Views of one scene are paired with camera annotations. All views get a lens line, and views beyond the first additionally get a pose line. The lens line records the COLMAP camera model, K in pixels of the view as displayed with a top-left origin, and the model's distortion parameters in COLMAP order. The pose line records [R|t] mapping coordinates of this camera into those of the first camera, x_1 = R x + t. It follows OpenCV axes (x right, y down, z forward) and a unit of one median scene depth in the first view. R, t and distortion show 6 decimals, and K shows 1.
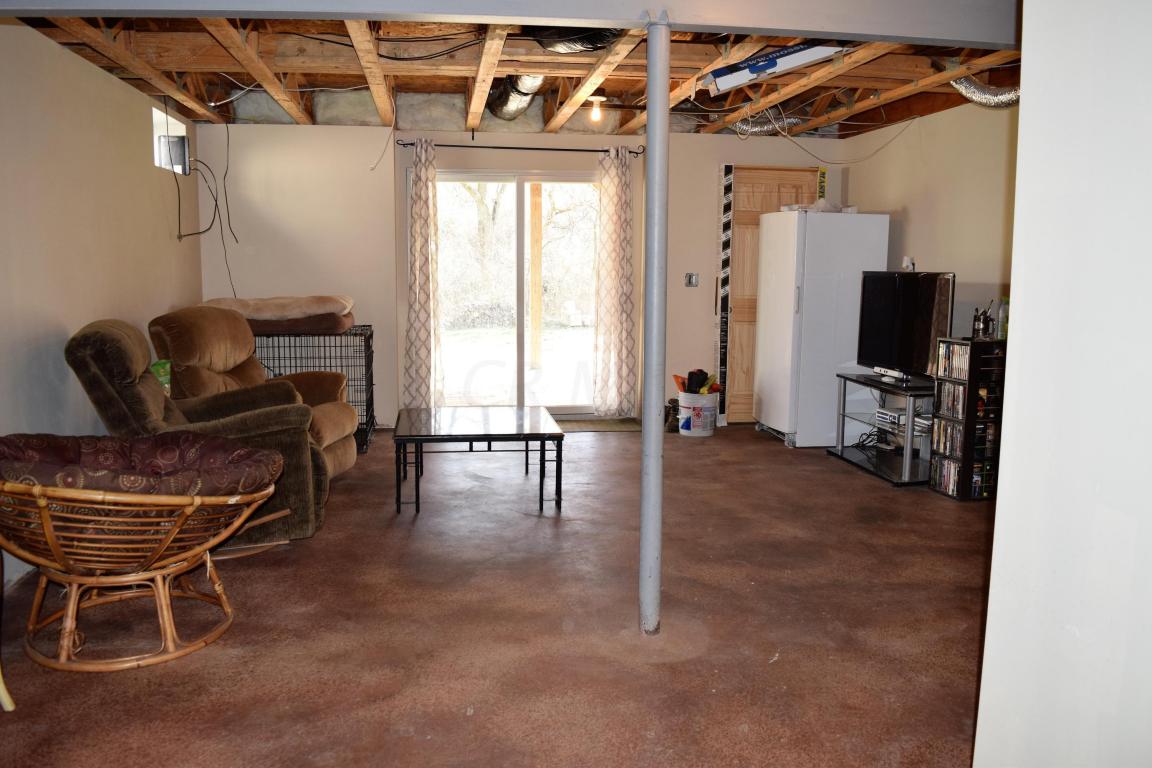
lens RADIAL K [[905.5, 0, 571.7], [0, 905.5, 377.2], [0, 0, 1]] dist [-0.091196, 0.008419]
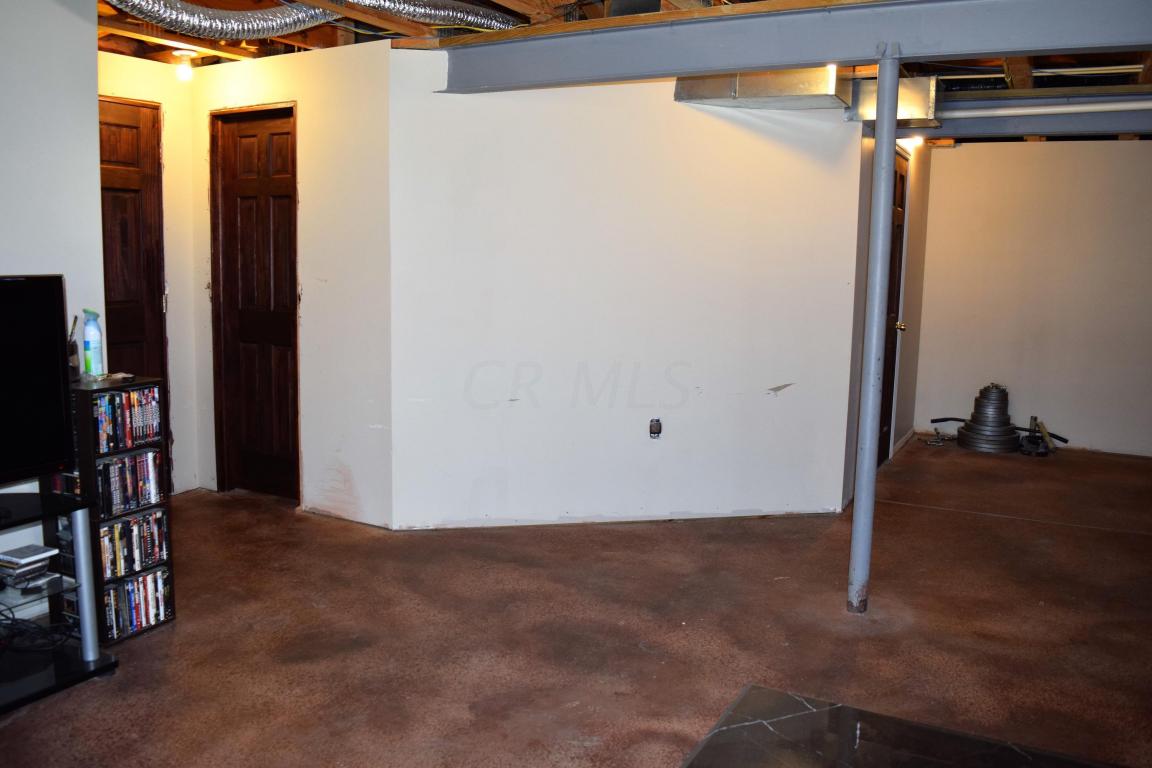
lens RADIAL K [[905.5, 0, 571.7], [0, 905.5, 377.2], [0, 0, 1]] dist [-0.091196, 0.008419]
pose [[-0.790043, -0.098418, 0.605100, -0.192135], [0.055582, 0.971465, 0.230577, -0.187505], [-0.610527, 0.215798, -0.762029, 1.414632]]
